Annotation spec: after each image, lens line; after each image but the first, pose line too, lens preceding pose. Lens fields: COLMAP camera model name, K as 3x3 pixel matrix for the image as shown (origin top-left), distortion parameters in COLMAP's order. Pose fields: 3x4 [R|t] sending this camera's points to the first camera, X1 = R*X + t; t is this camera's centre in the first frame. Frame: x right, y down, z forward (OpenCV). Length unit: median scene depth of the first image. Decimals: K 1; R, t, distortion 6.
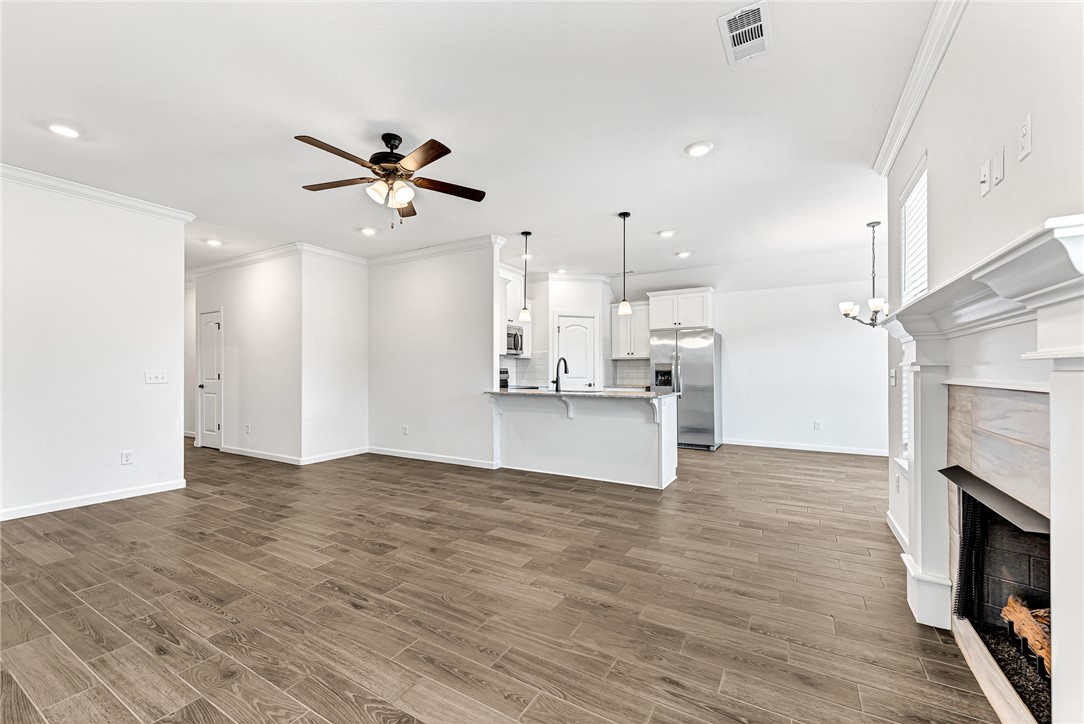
lens RADIAL K [[422.3, 0, 542.2], [0, 422.3, 370.2], [0, 0, 1]] dist [0.000180, -0.000011]
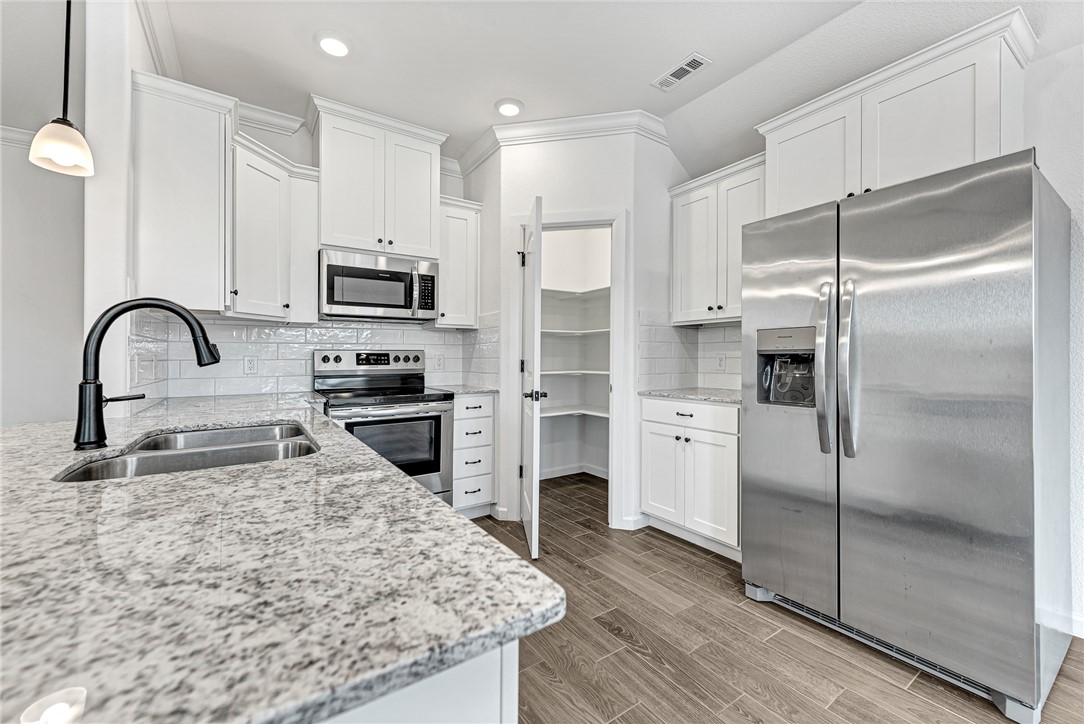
lens RADIAL K [[430.0, 0, 542.0], [0, 430.0, 362.0], [0, 0, 1]] dist [0.001584, 0.000087]
pose [[0.887171, 0.003825, -0.461425, 0.263277], [0.007050, 0.999737, 0.021842, 0.000155], [0.461387, -0.022630, 0.886910, 0.622616]]
